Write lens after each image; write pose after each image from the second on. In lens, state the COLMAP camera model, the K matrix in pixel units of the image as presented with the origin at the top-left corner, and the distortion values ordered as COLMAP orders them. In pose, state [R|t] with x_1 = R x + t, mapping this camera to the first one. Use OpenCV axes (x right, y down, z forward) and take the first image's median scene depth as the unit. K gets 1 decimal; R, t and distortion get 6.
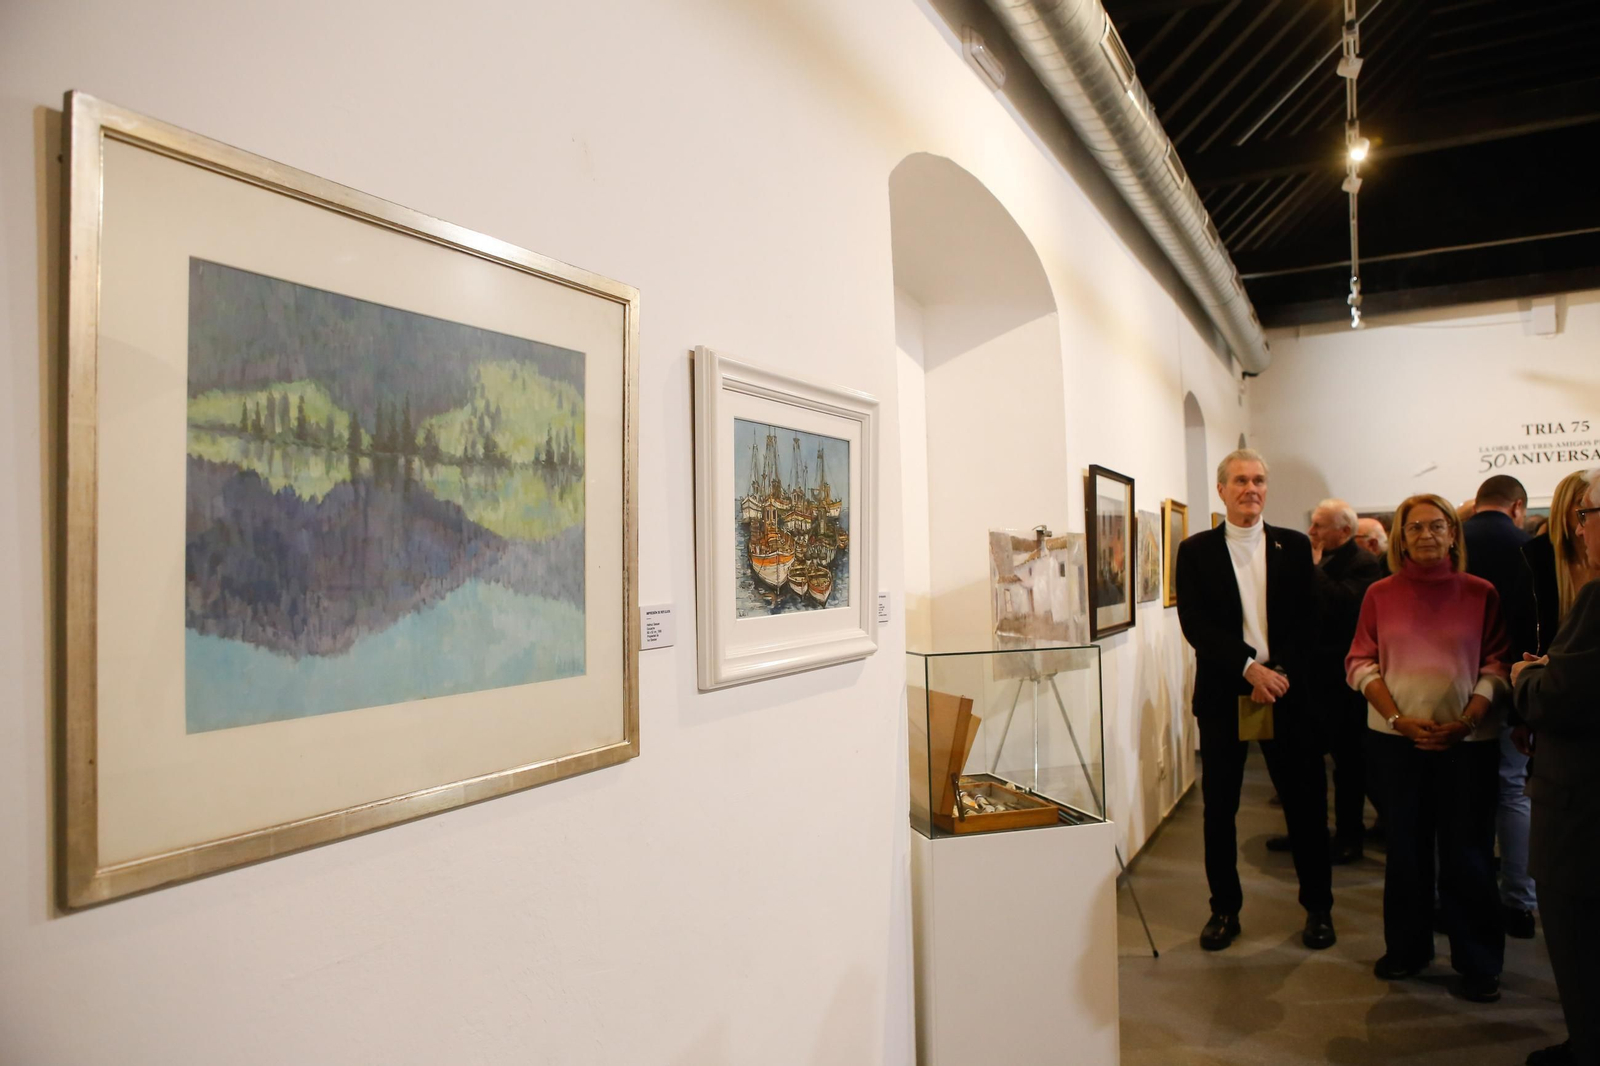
lens RADIAL K [[1094.5, 0, 800.0], [0, 1094.5, 533.0], [0, 0, 1]] dist [-0.102115, 0.061918]
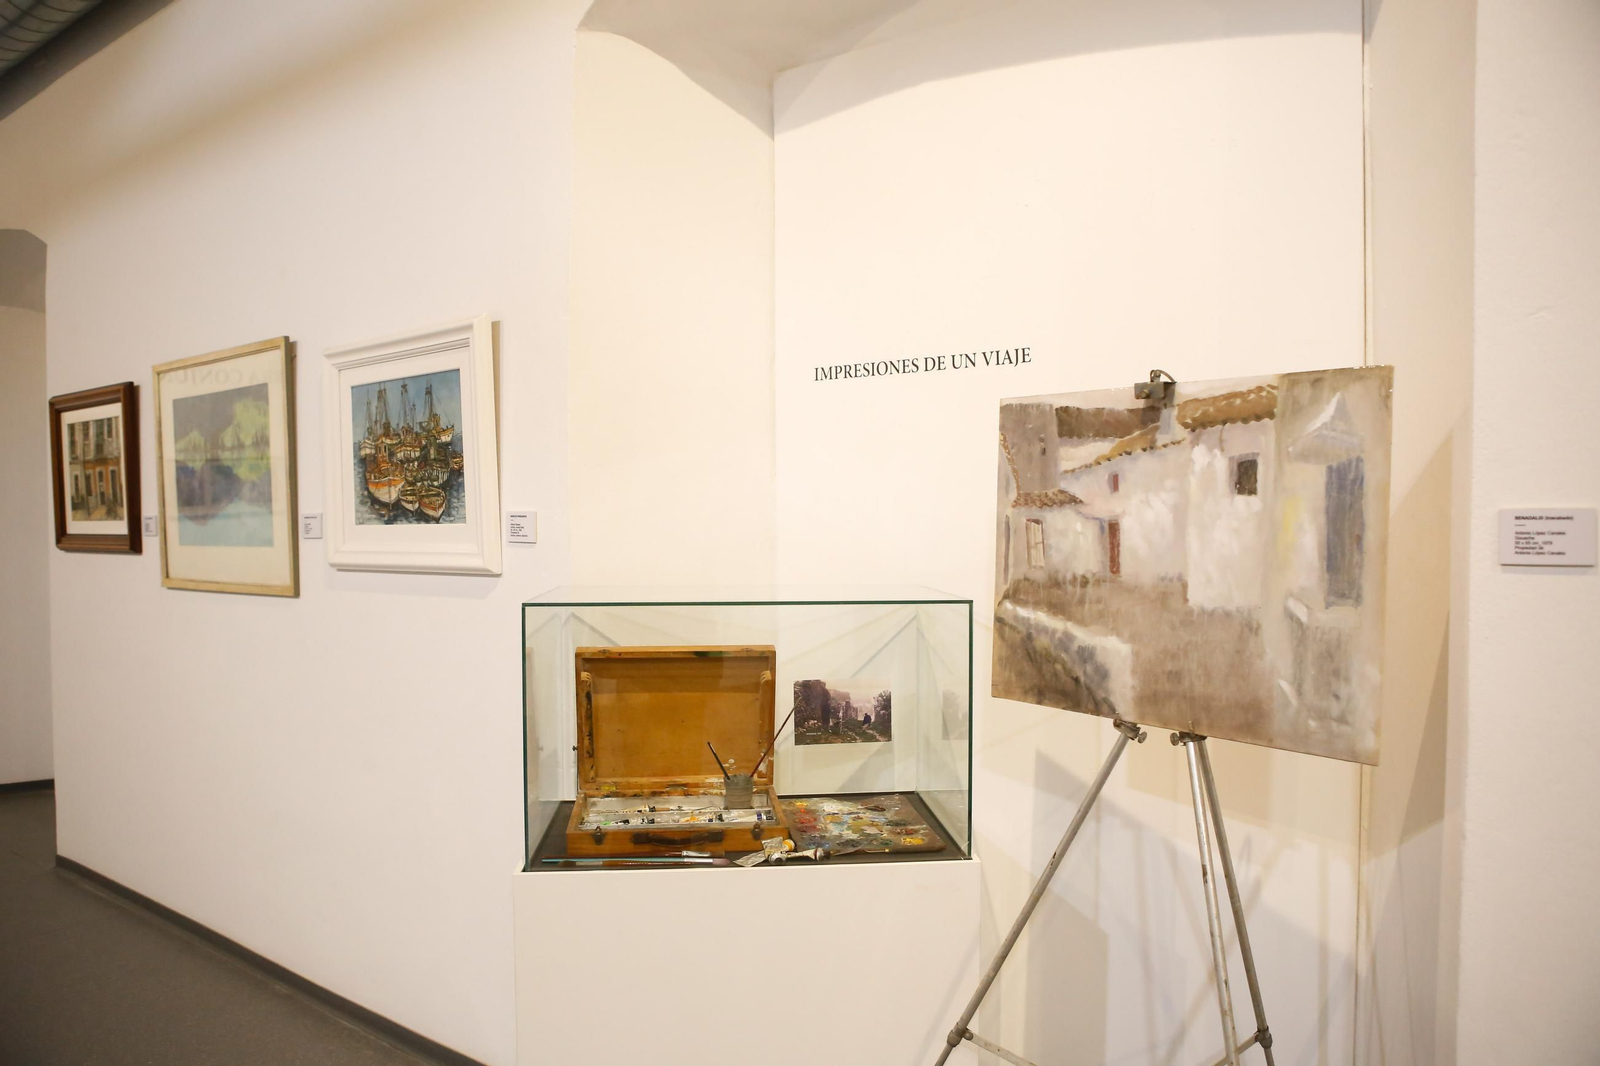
lens RADIAL K [[1094.5, 0, 800.0], [0, 1094.5, 533.0], [0, 0, 1]] dist [-0.102115, 0.061918]
pose [[-0.149077, 0.038287, -0.988084, 1.137444], [0.044766, 0.998487, 0.031936, 0.062055], [0.987812, -0.039472, -0.150566, 1.610807]]
